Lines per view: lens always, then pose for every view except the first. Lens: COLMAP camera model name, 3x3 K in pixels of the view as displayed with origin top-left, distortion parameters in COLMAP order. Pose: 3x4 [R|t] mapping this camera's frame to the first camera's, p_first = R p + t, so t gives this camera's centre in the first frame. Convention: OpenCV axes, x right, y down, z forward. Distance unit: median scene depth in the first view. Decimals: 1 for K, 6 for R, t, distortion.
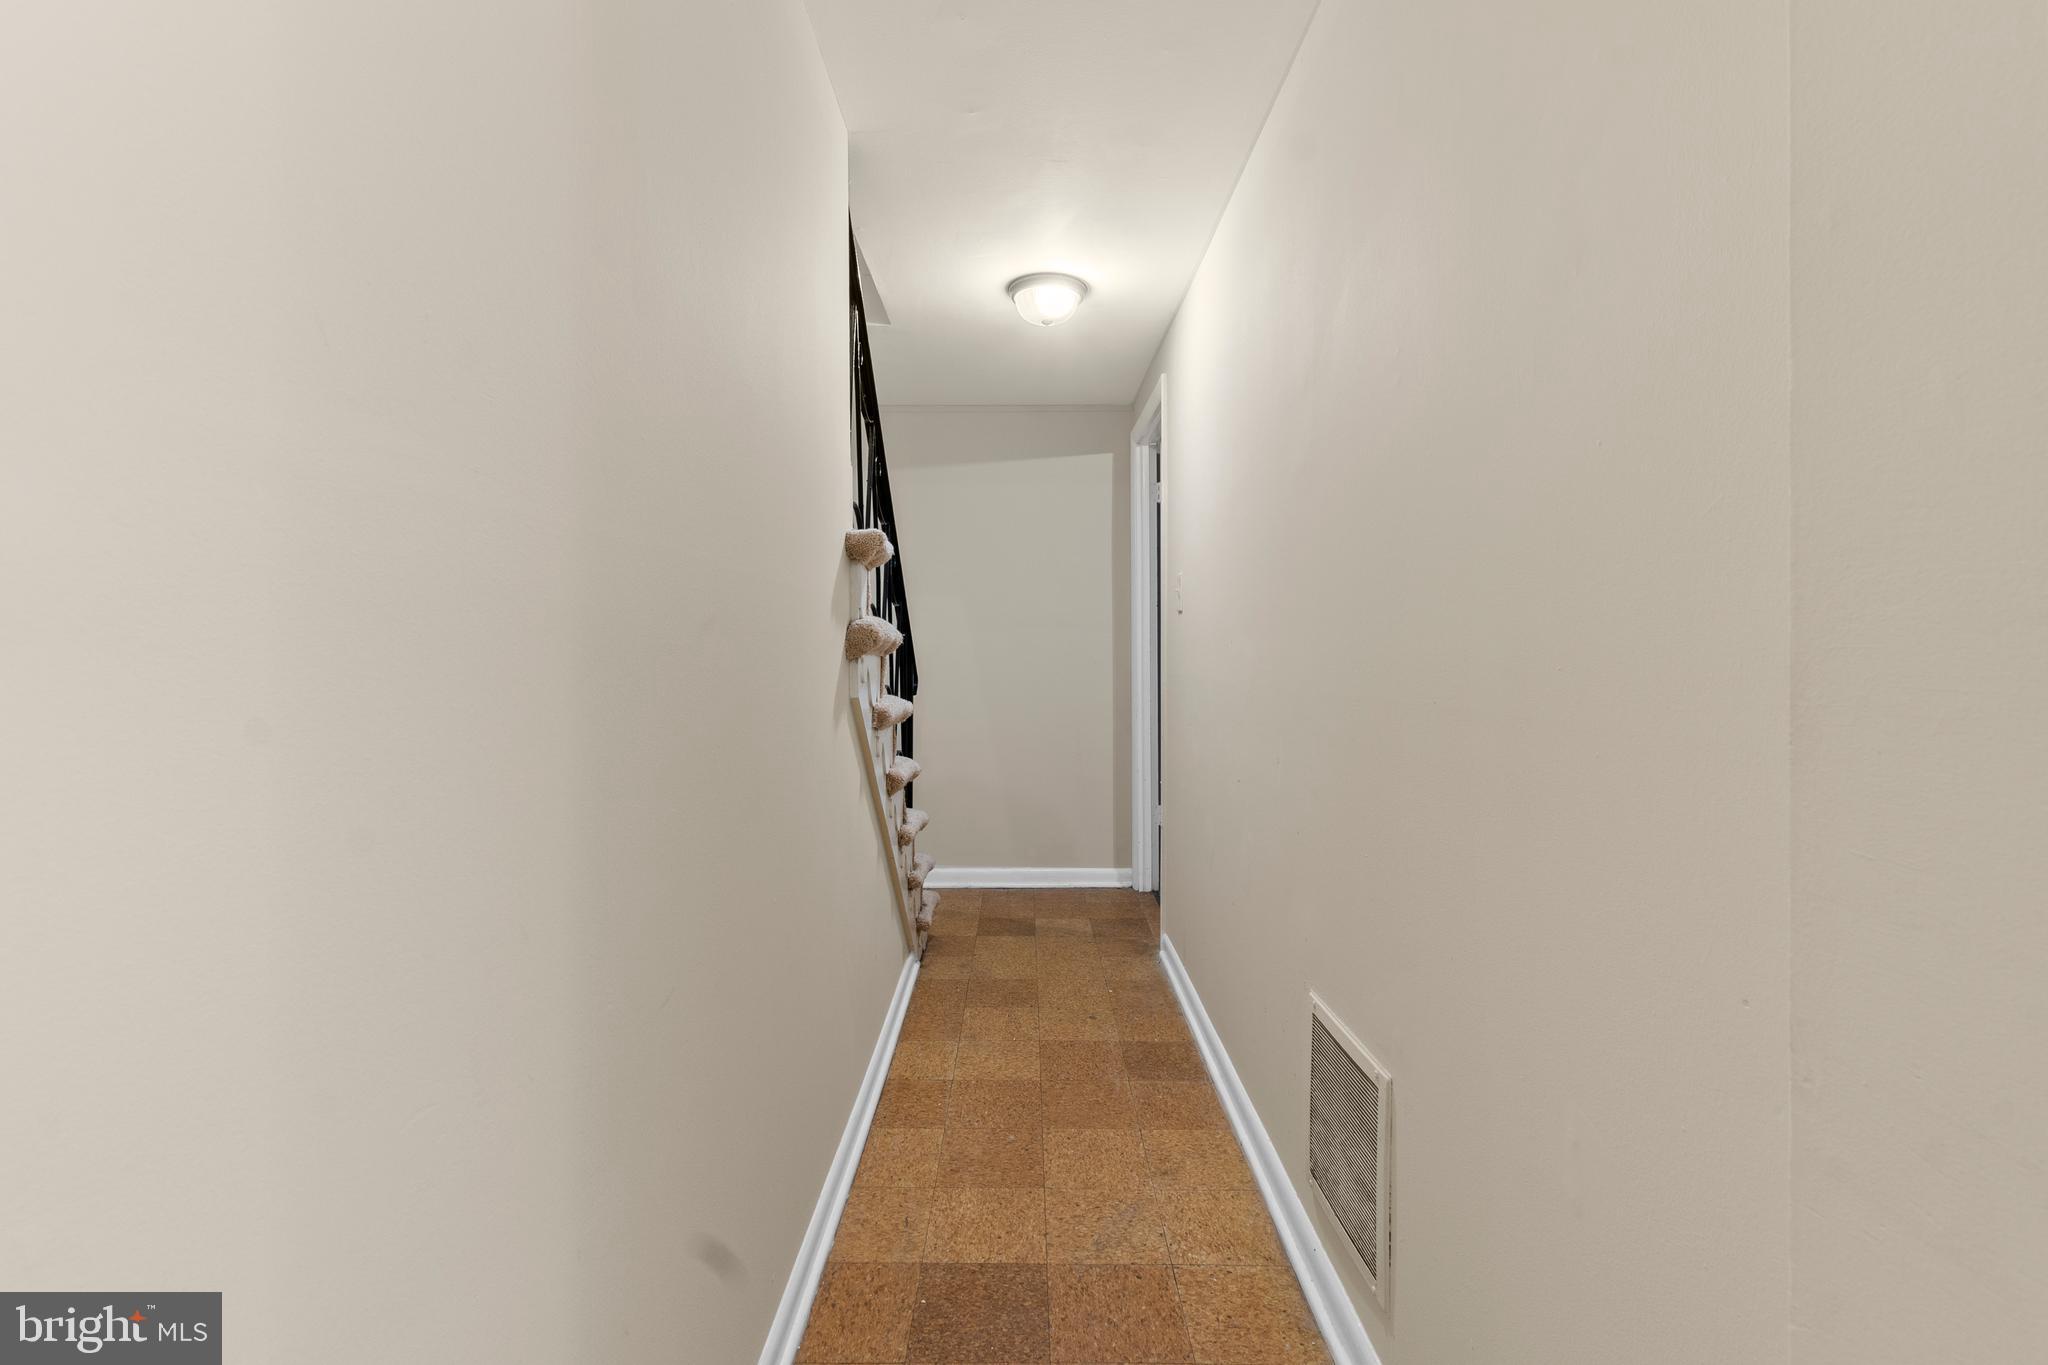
lens RADIAL K [[880.2, 0, 1021.1], [0, 880.2, 673.2], [0, 0, 1]] dist [-0.005578, 0.002853]
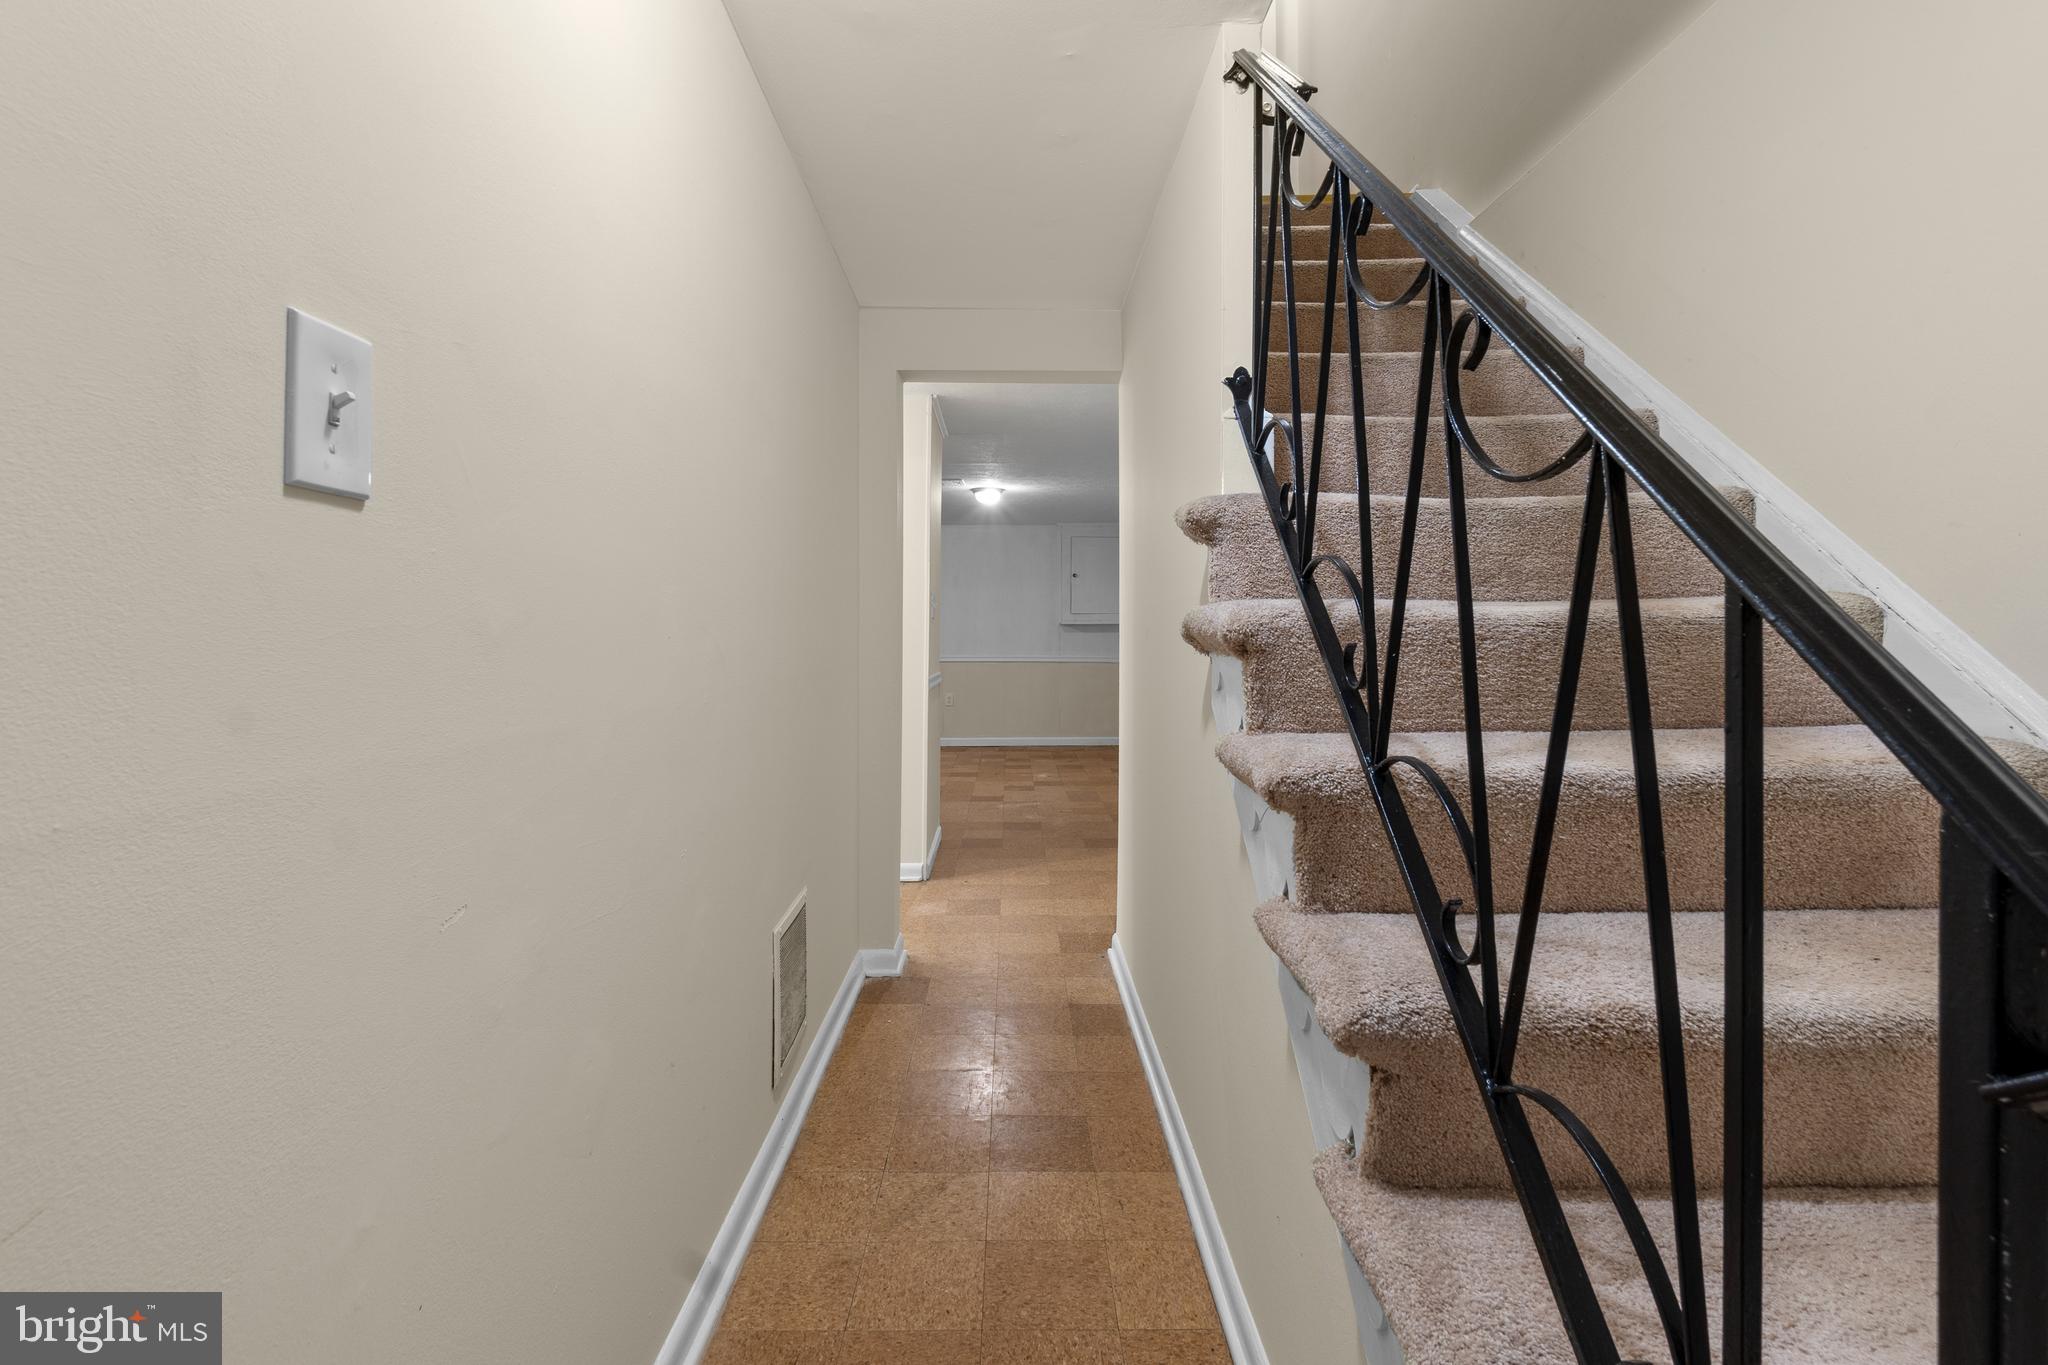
lens RADIAL K [[880.2, 0, 998.3], [0, 880.2, 626.9], [0, 0, 1]] dist [-0.005578, 0.002853]
pose [[-0.999926, 0.003588, 0.011644, 0.000516], [0.003814, 0.999803, 0.019497, -0.082657], [-0.011572, 0.019540, -0.999742, 2.096068]]
